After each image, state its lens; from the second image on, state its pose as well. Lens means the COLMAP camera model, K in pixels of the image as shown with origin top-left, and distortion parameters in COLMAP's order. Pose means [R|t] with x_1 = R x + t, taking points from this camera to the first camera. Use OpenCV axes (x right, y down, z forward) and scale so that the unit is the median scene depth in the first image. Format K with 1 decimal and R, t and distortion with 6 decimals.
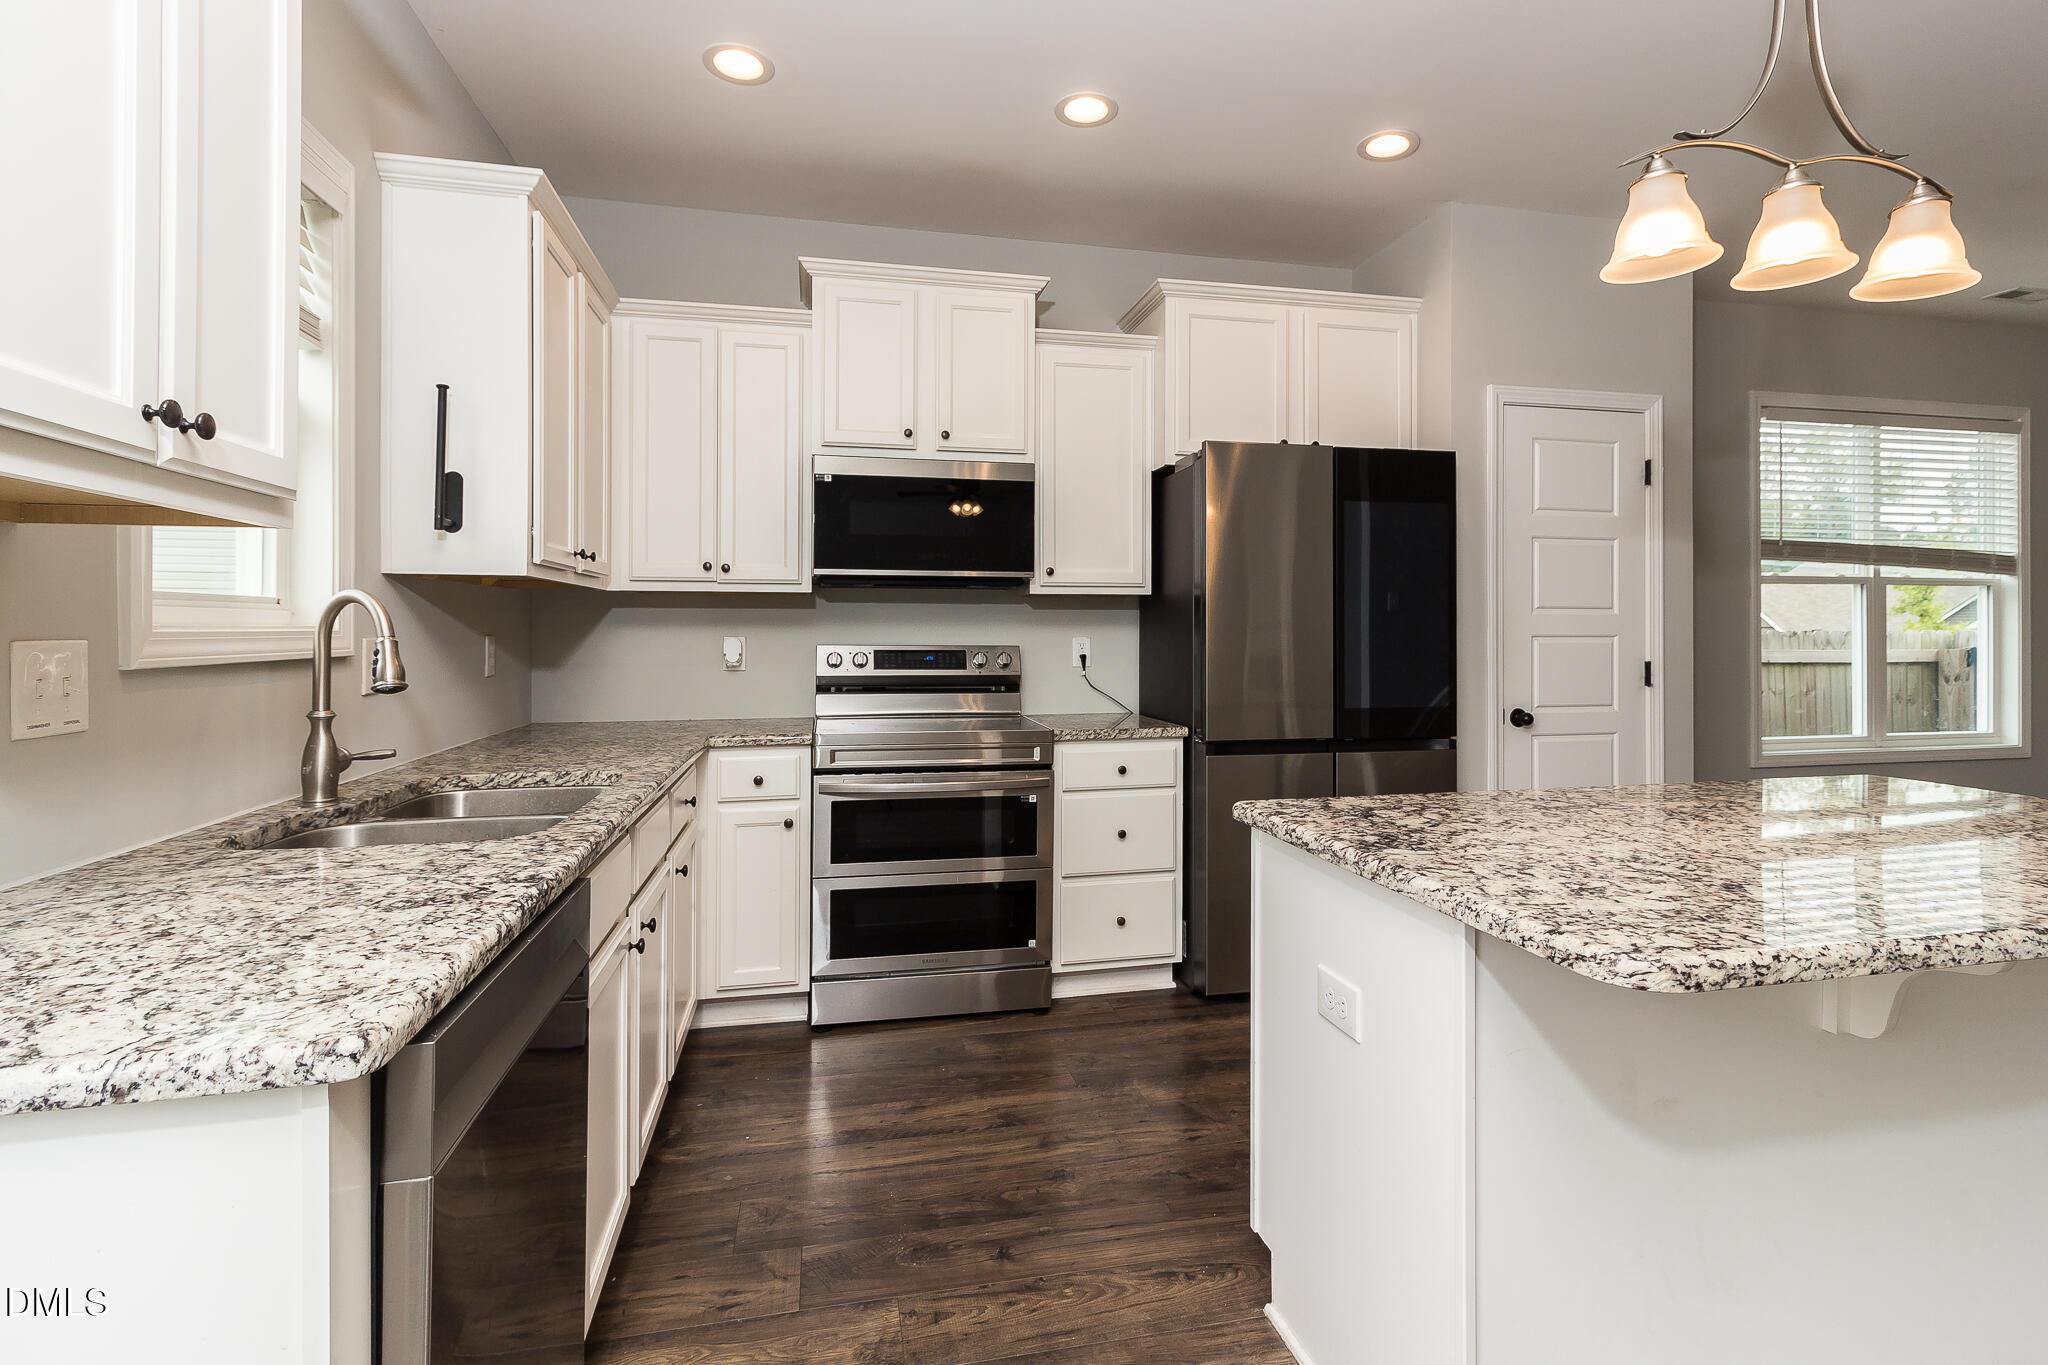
lens RADIAL K [[977.9, 0, 1040.4], [0, 977.9, 628.7], [0, 0, 1]] dist [-0.000315, -0.000119]
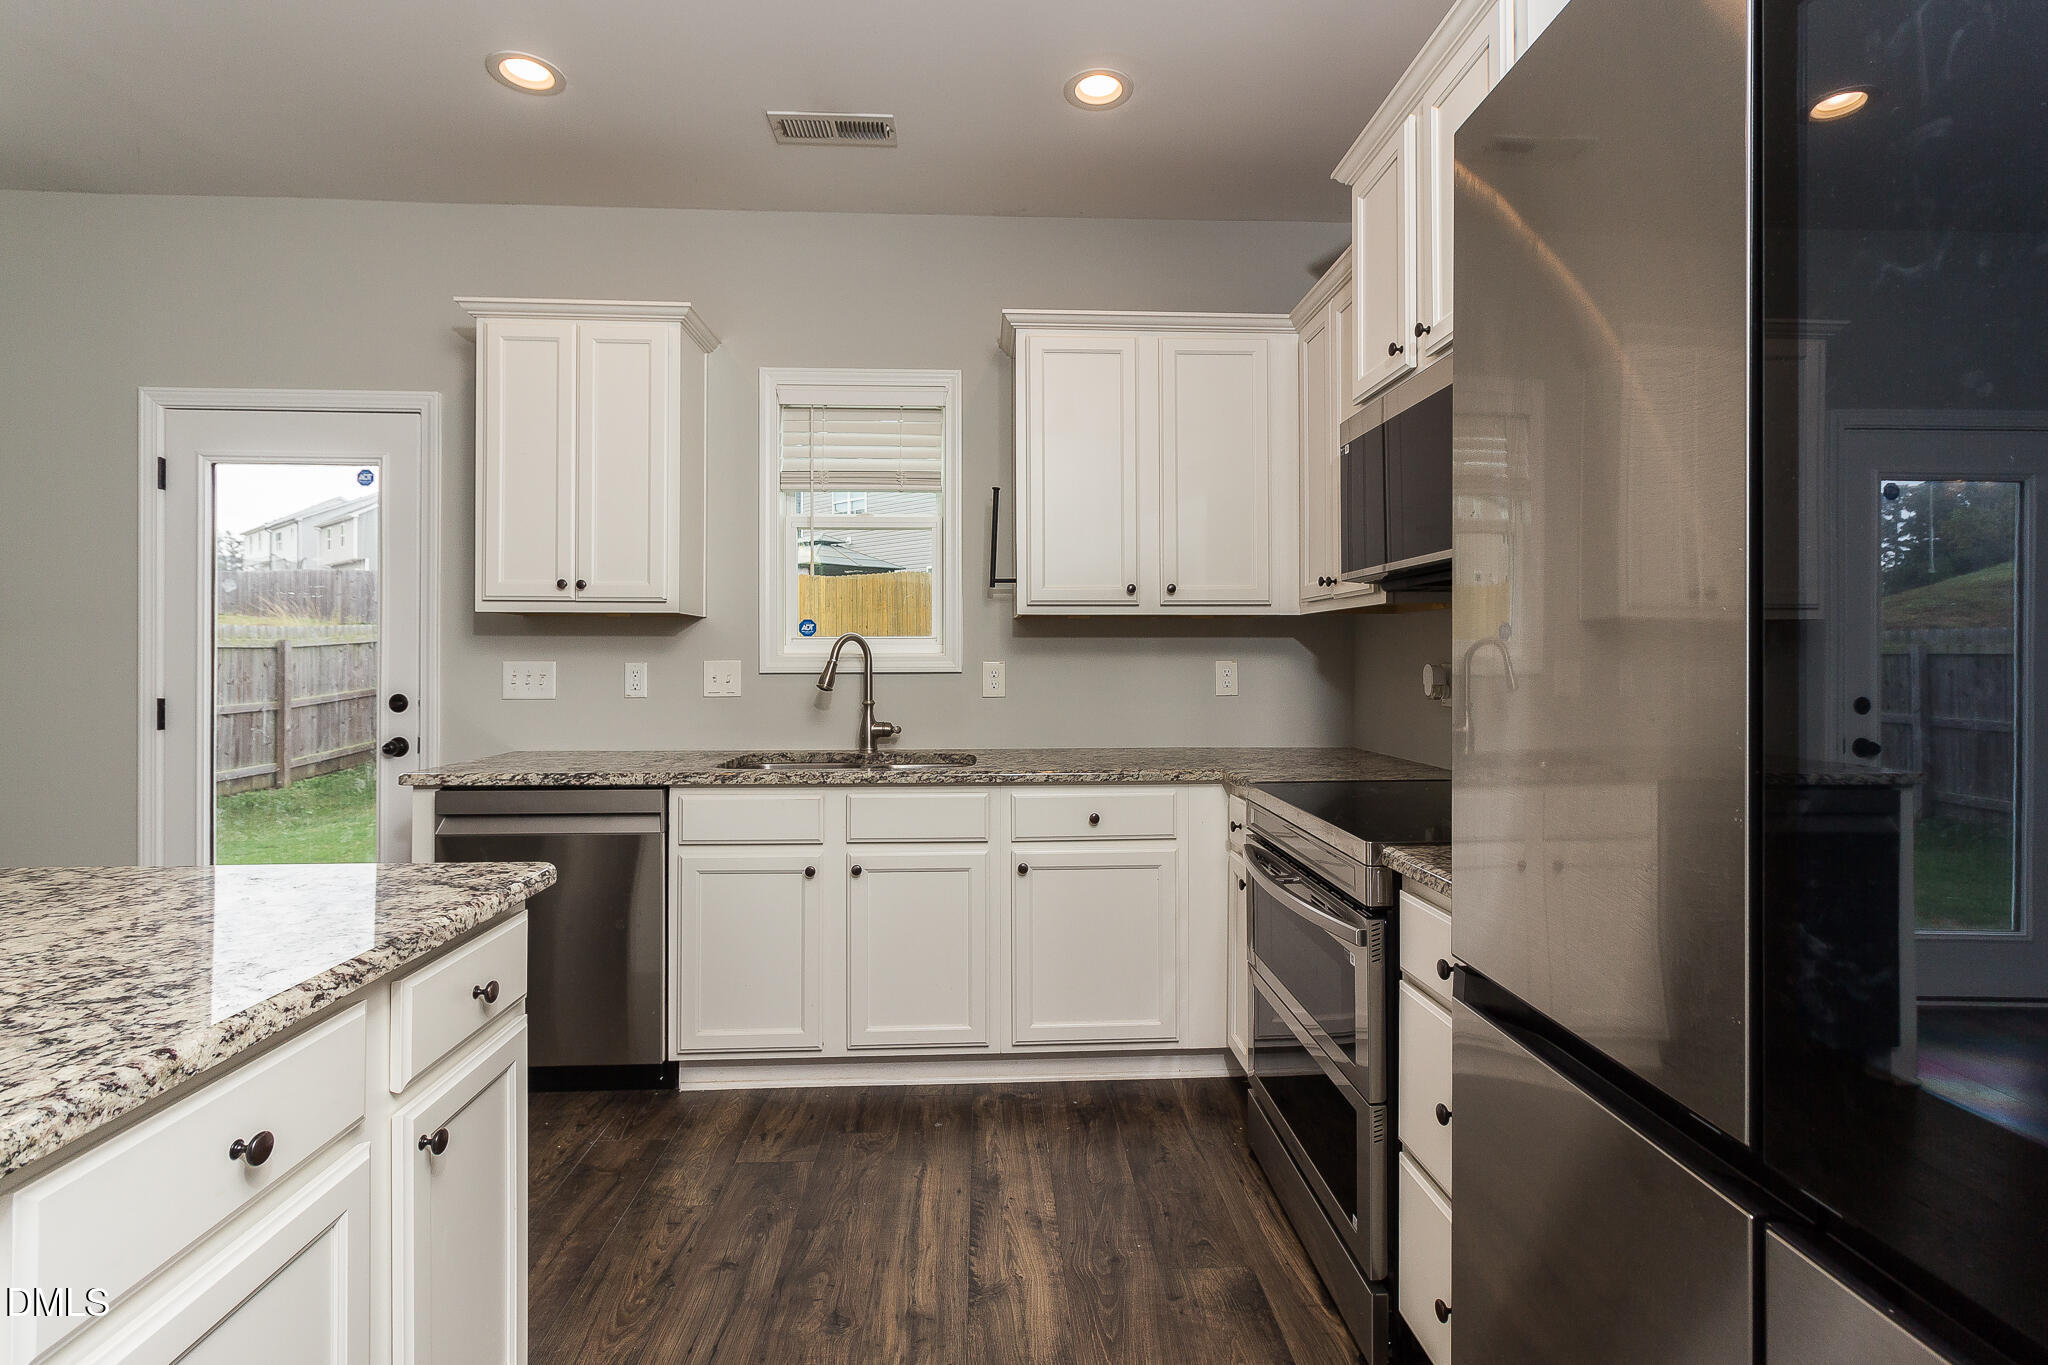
lens RADIAL K [[948.4, 0, 1033.4], [0, 948.4, 652.7], [0, 0, 1]] dist [0.002011, 0.000063]
pose [[-0.160365, -0.005965, -0.987040, 0.531540], [0.001464, 0.999979, -0.006281, 0.004112], [0.987057, -0.002452, -0.160353, 0.879020]]
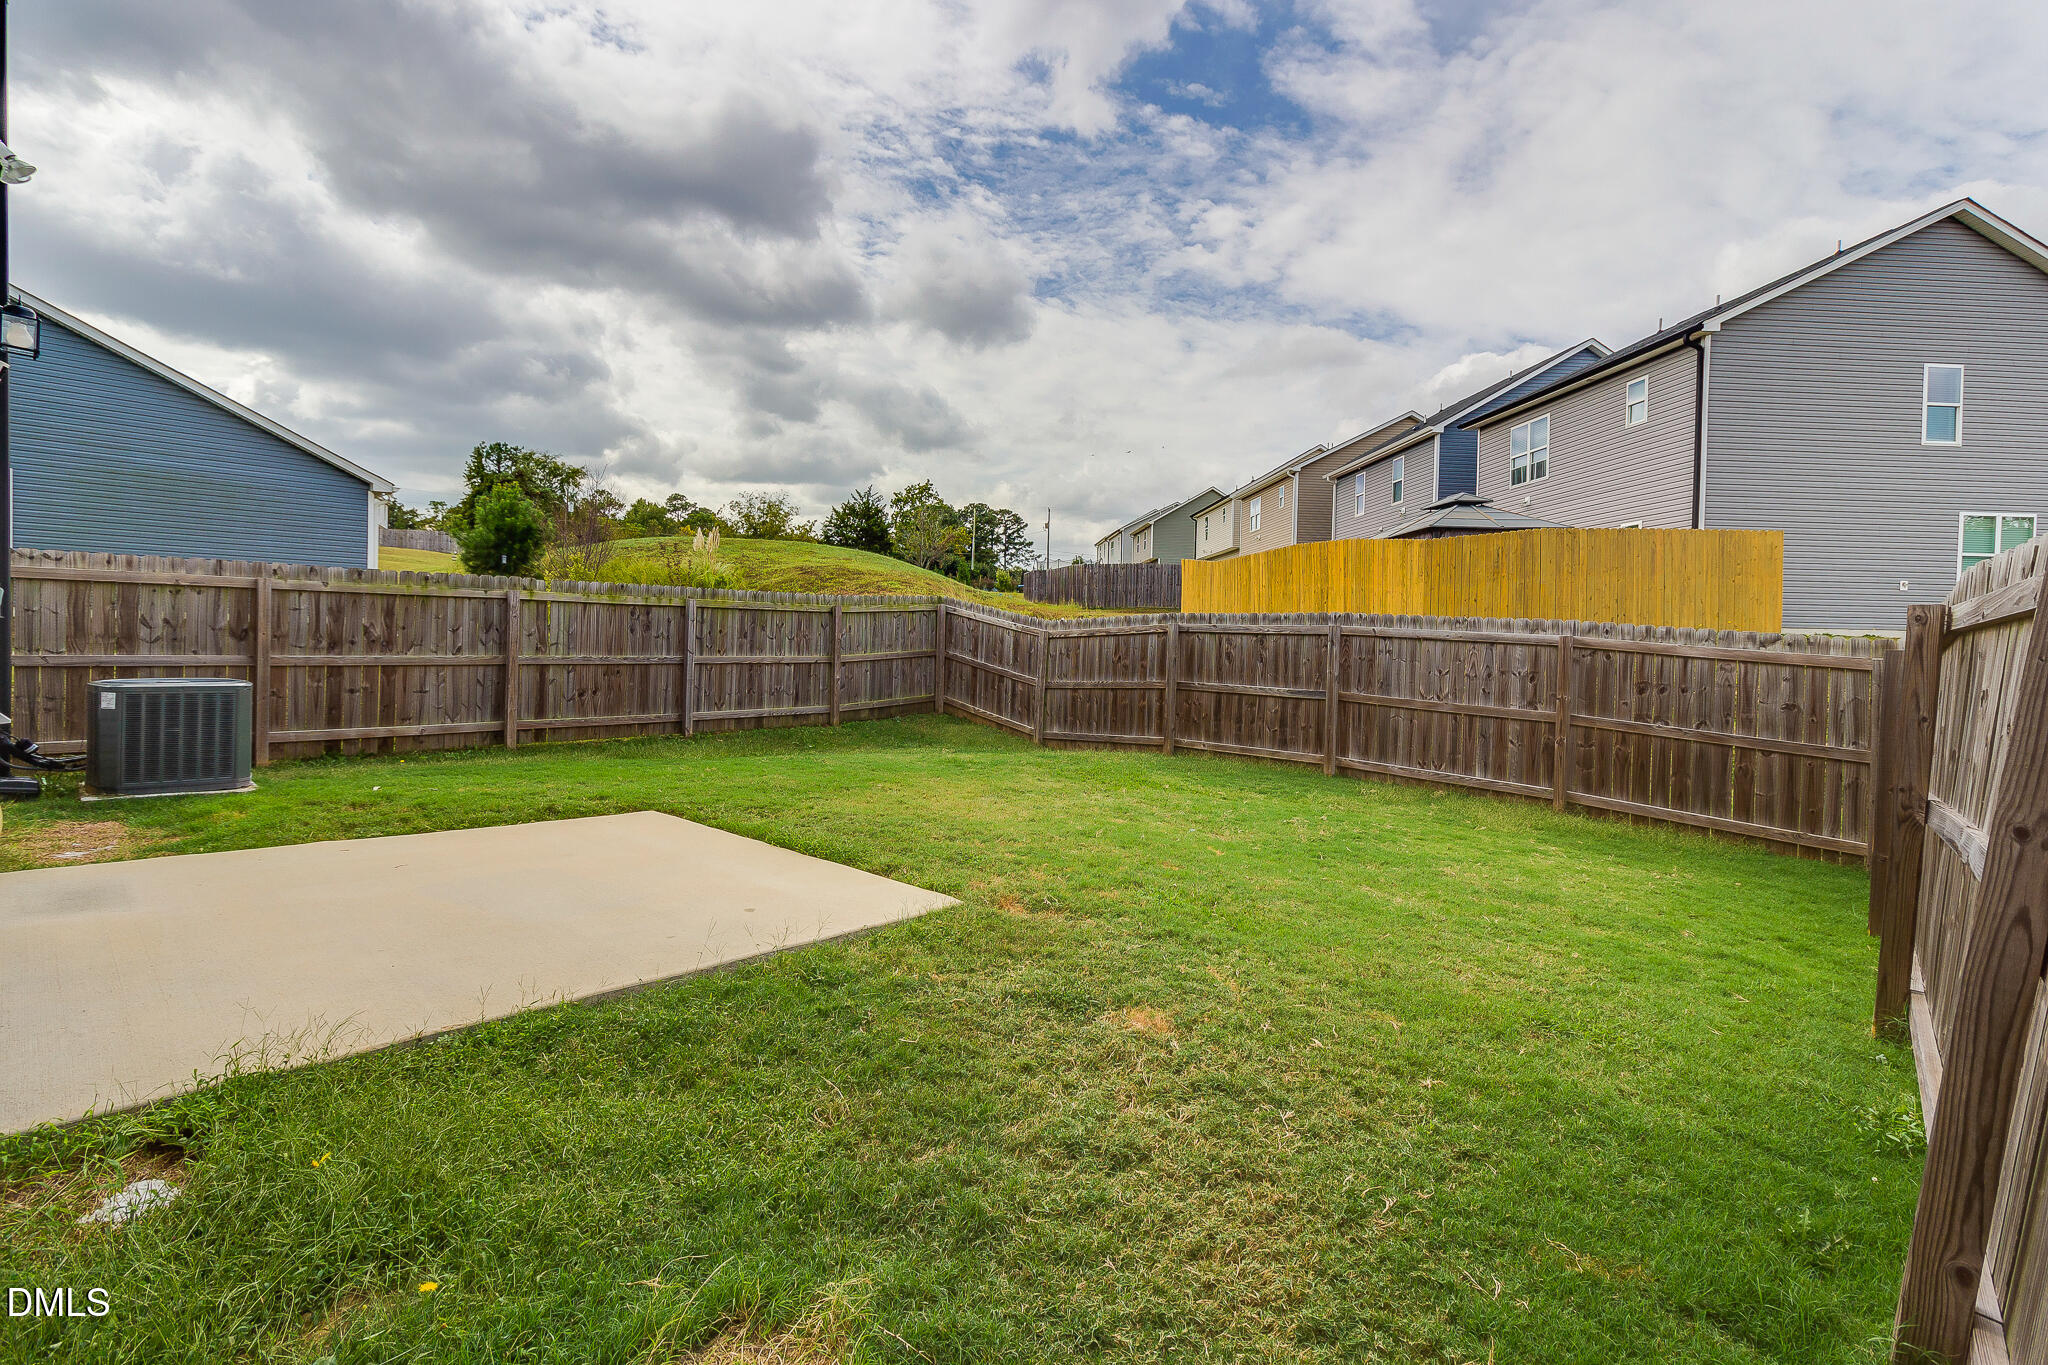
lens RADIAL K [[948.4, 0, 1033.4], [0, 948.4, 652.7], [0, 0, 1]] dist [0.002011, 0.000063]
pose [[-0.826169, -0.012849, -0.563275, -0.747217], [-0.021790, 0.999721, 0.009155, 0.078819], [0.563000, 0.019837, -0.826219, 1.595521]]
